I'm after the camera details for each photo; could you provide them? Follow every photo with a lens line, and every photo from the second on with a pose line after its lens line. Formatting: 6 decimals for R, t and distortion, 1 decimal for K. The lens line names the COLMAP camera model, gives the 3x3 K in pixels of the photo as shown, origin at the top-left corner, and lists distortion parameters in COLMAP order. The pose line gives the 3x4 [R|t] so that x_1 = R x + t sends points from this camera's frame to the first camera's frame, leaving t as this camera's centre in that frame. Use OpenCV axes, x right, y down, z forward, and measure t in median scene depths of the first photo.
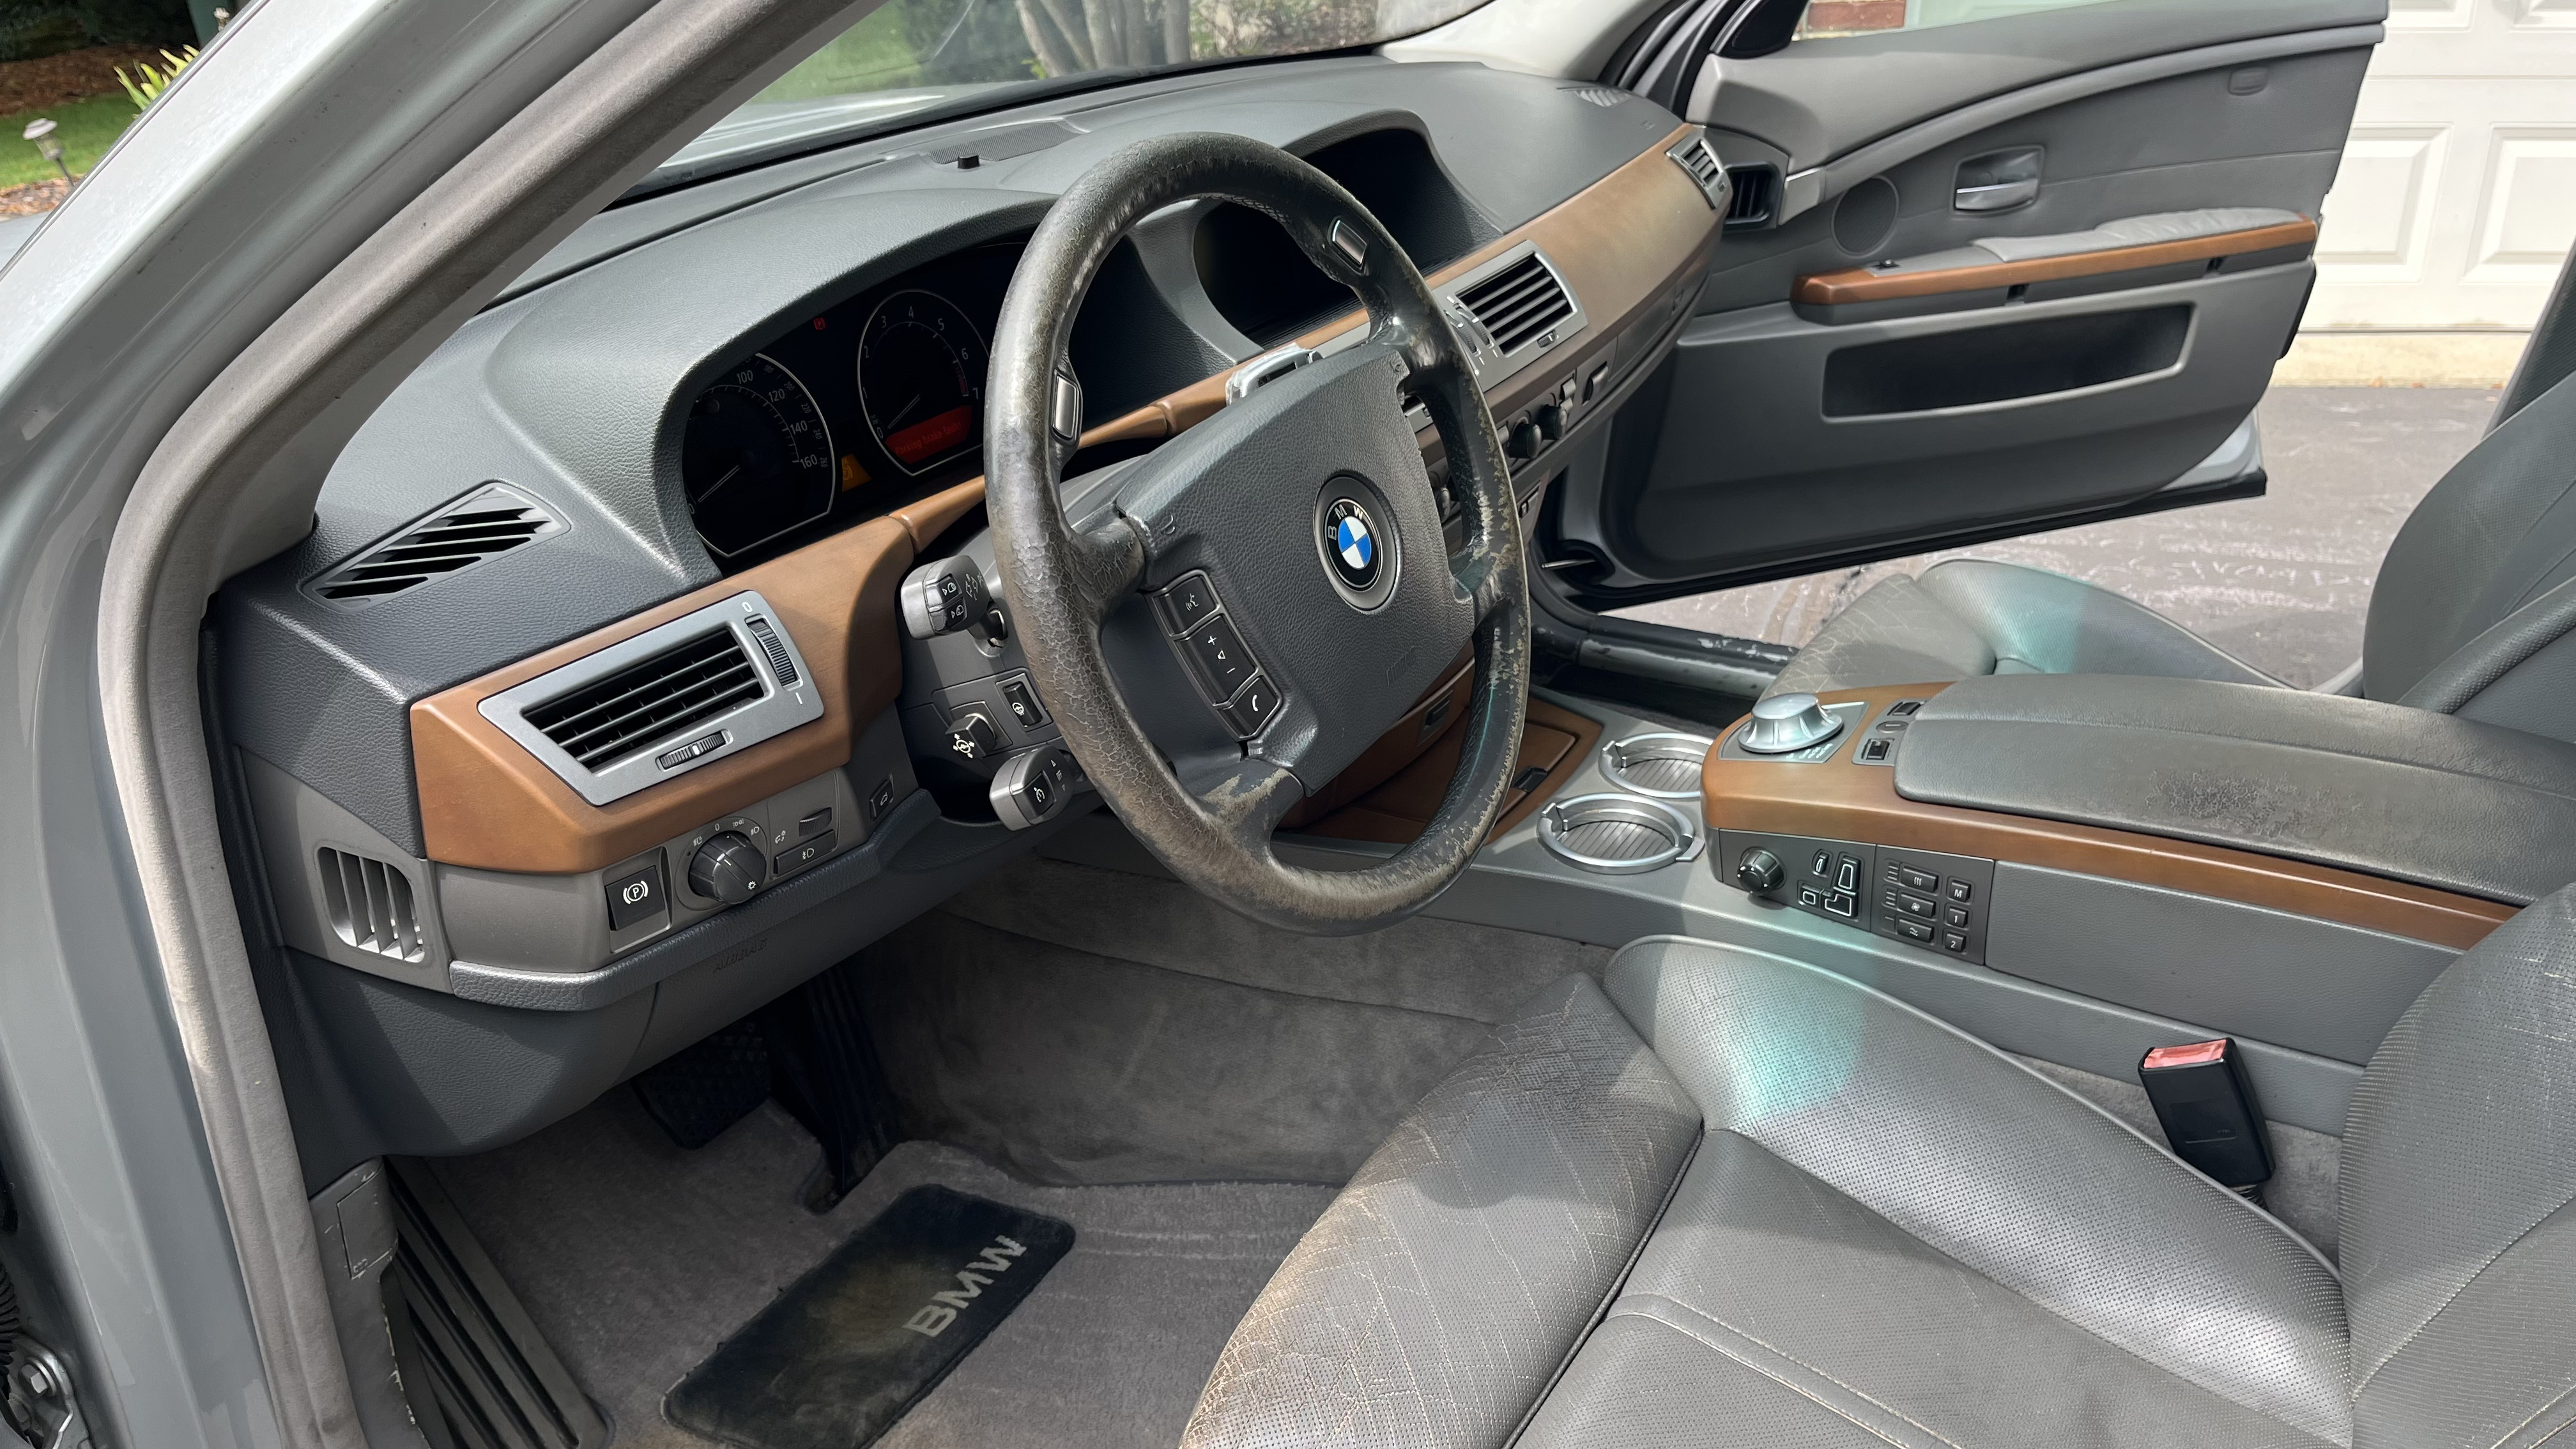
lens RADIAL K [[1952.5, 0, 1284.8], [0, 1952.5, 764.8], [0, 0, 1]] dist [0.065394, -0.111636]
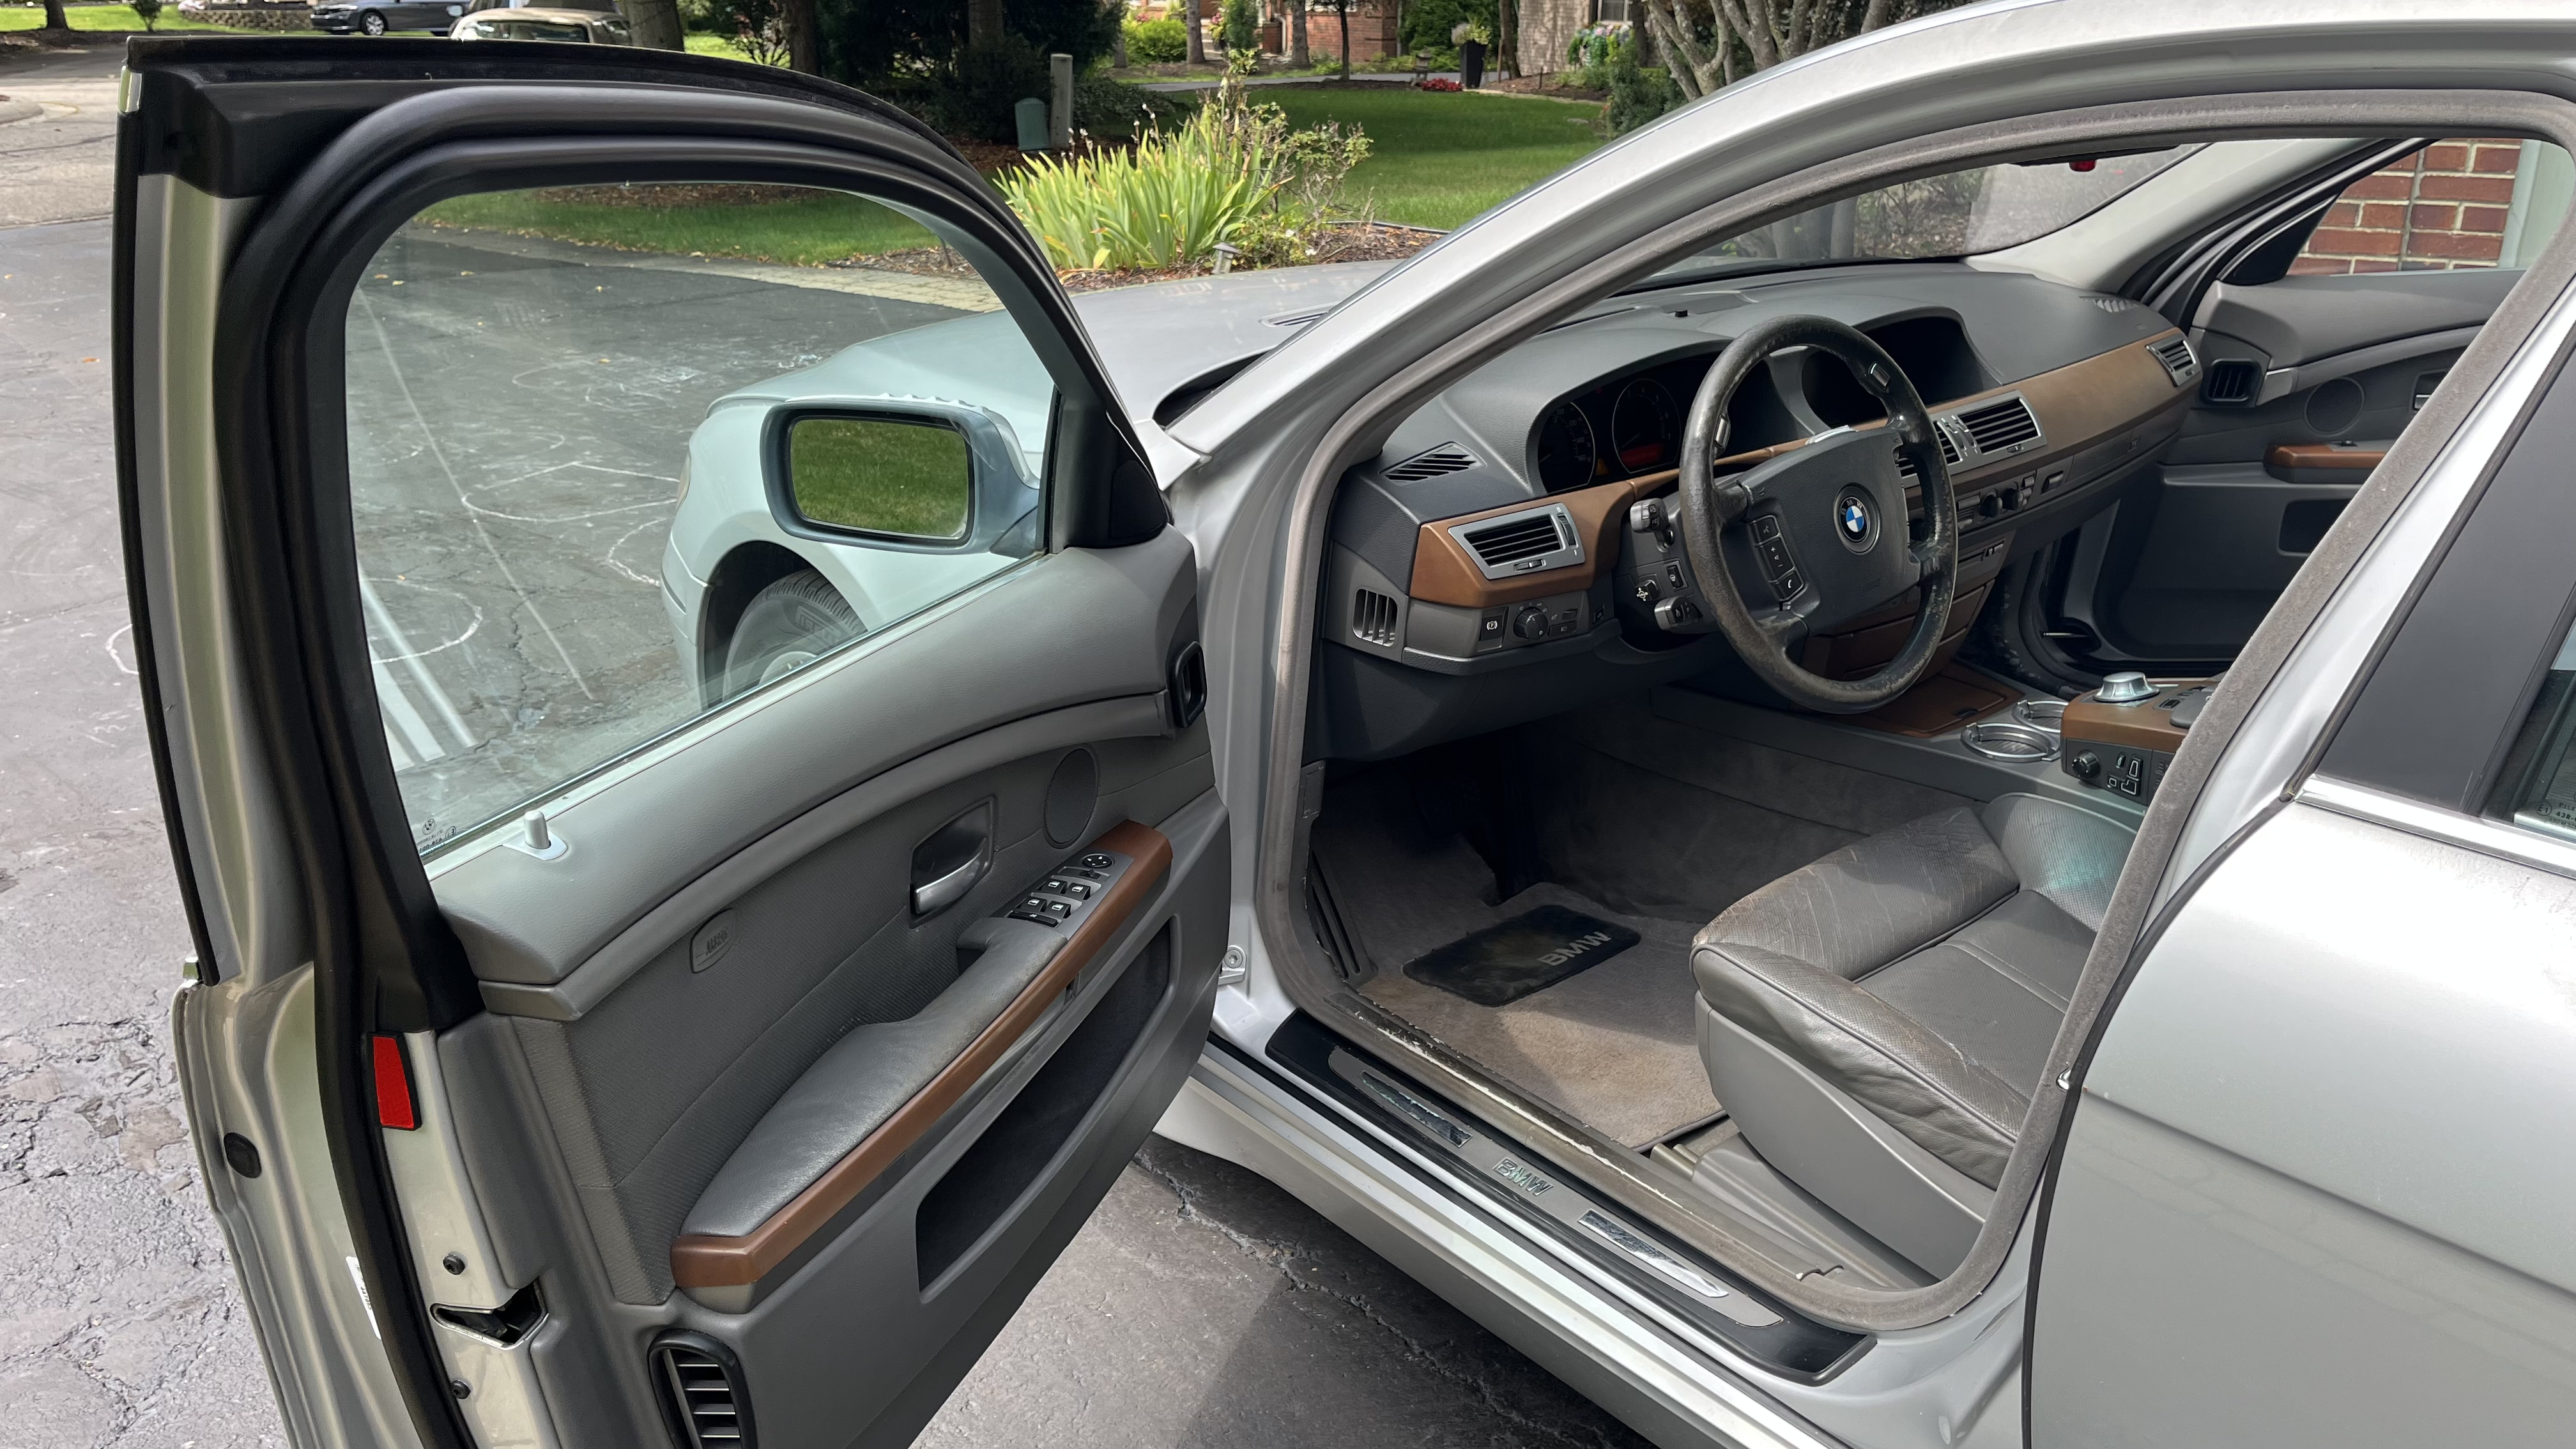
lens RADIAL K [[1982.9, 0, 1288.0], [0, 1982.9, 724.5], [0, 0, 1]] dist [0.005278, 0.000499]
pose [[0.945786, 0.149569, -0.288301, 0.086420], [-0.172497, 0.983435, -0.055687, 0.254235], [0.275196, 0.102399, 0.955919, -0.897596]]
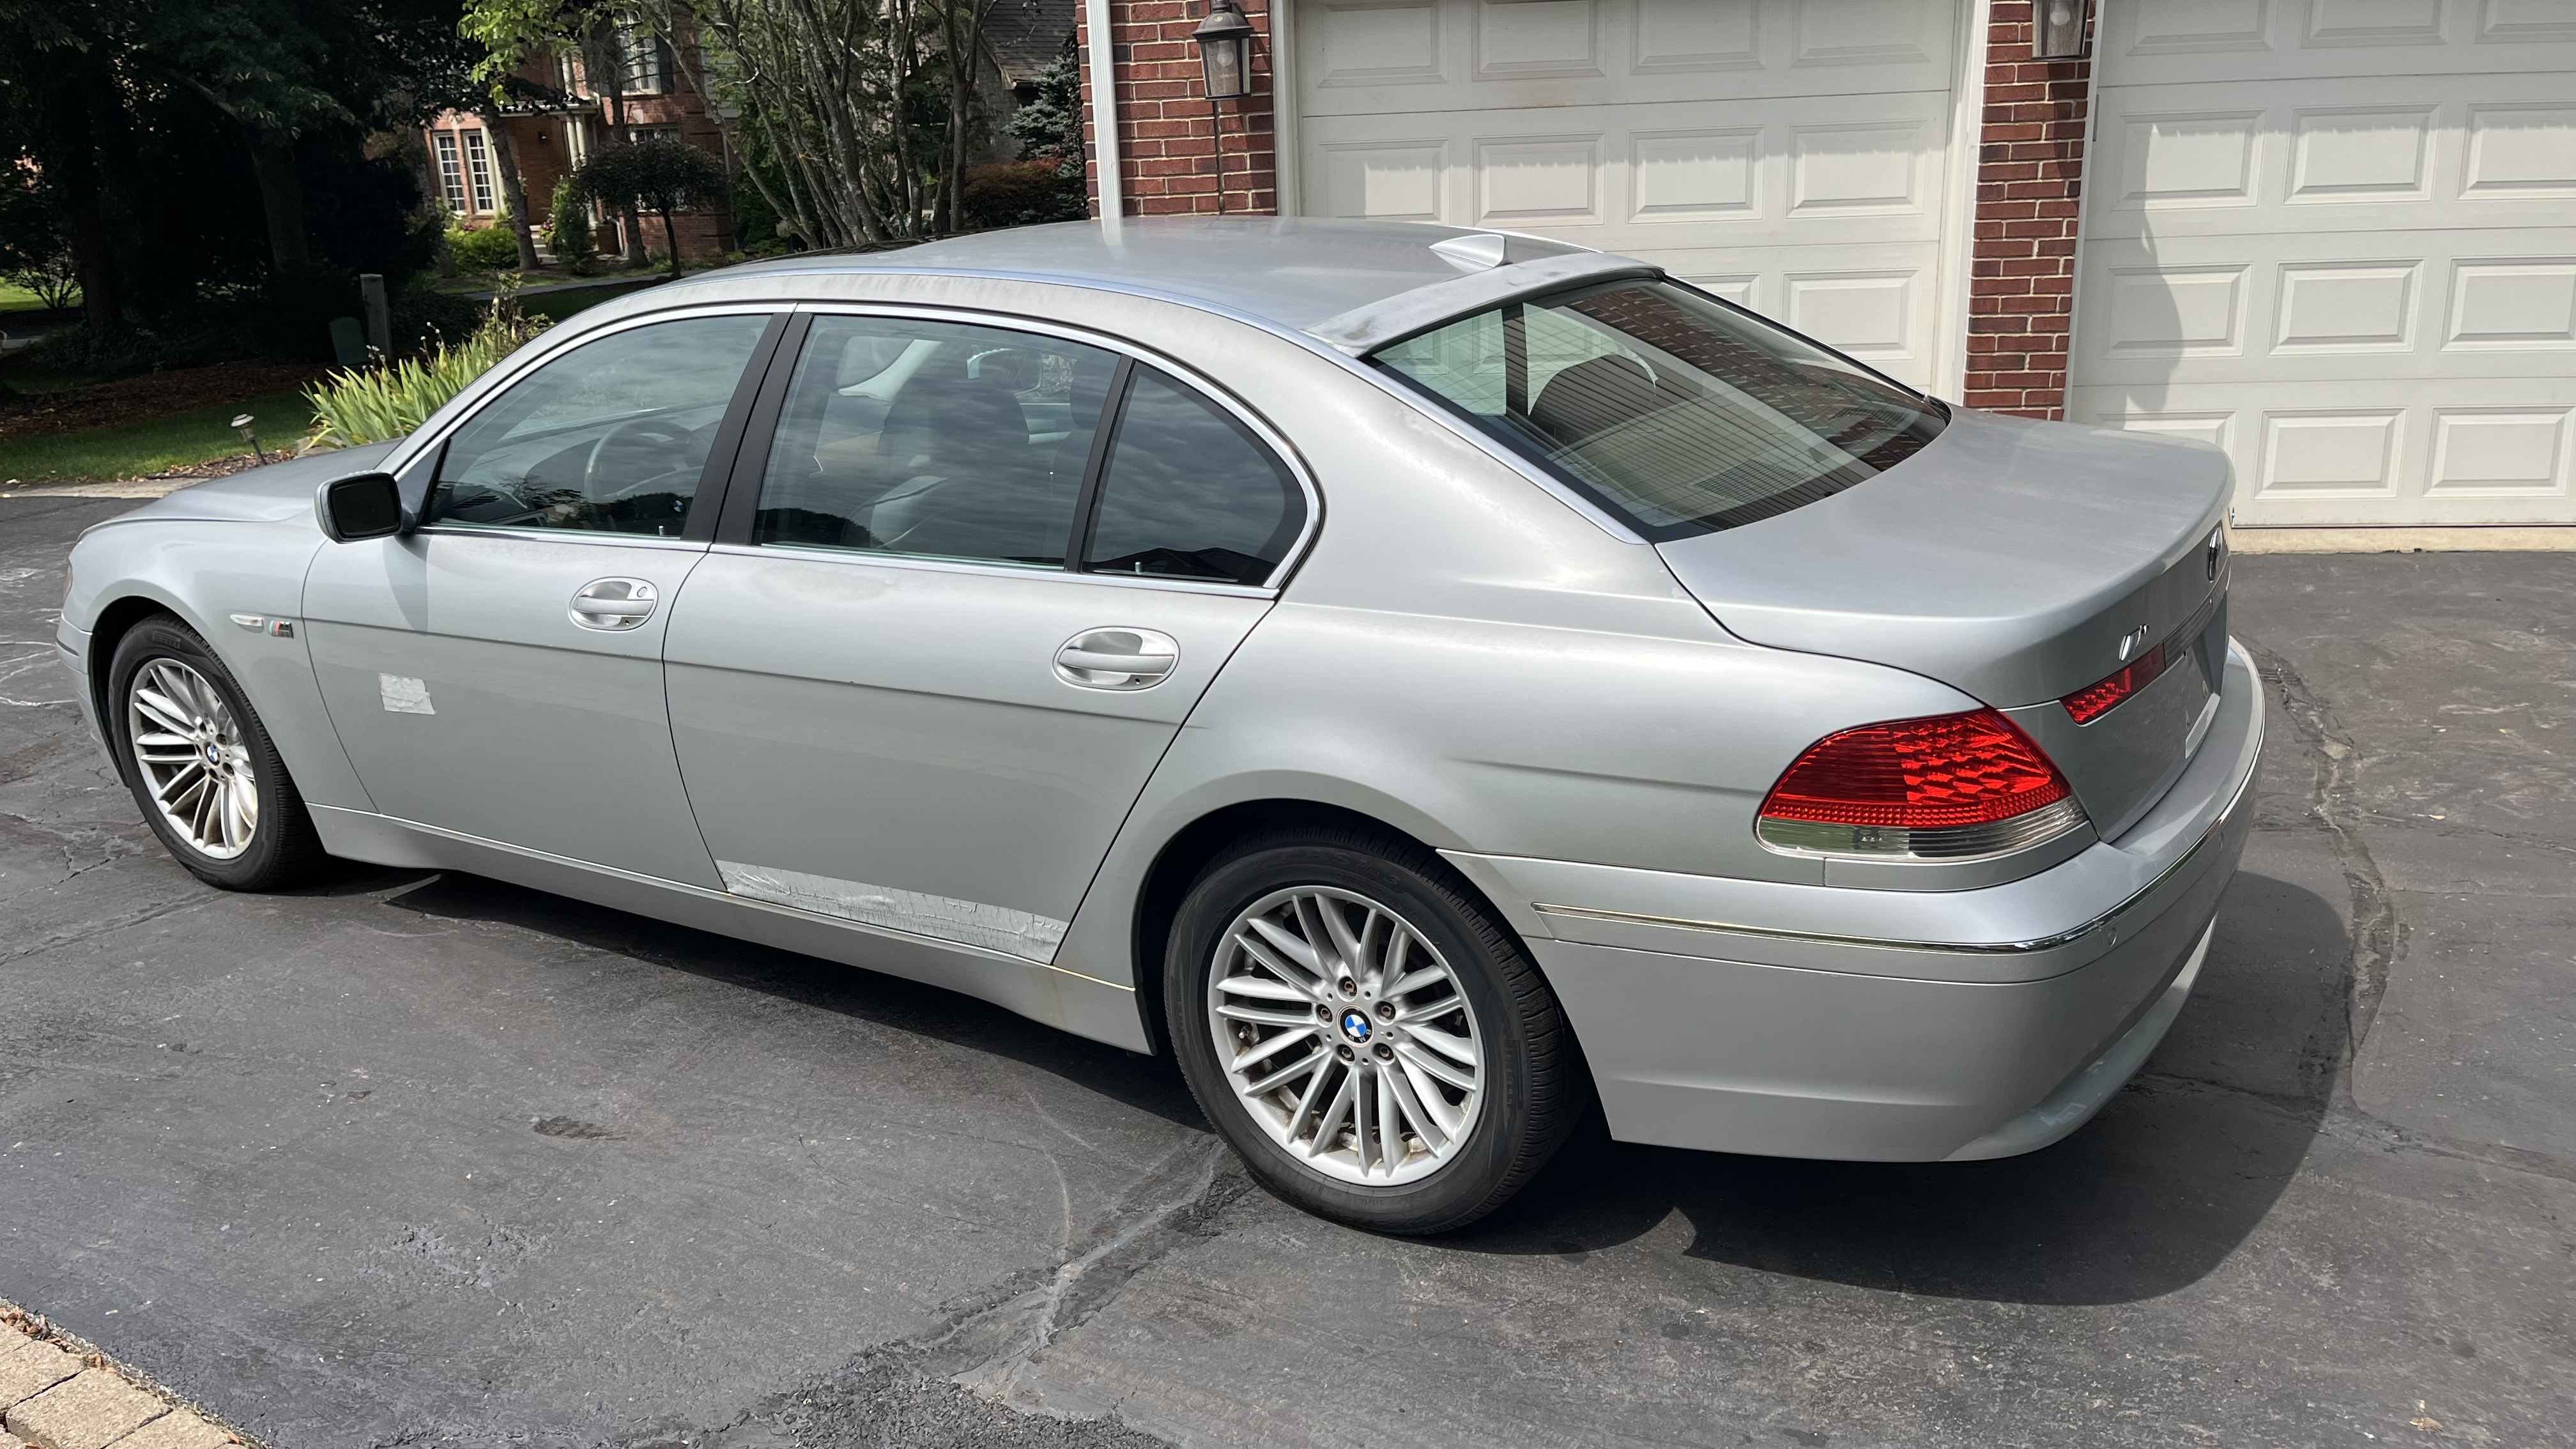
lens RADIAL K [[2017.1, 0, 1288.0], [0, 2017.1, 724.5], [0, 0, 1]] dist [0.032116, -0.006537]
pose [[0.999477, 0.003624, -0.032131, 1.327241], [-0.008863, 0.986346, -0.164446, 0.946563], [0.031097, 0.164644, 0.985863, -2.895074]]
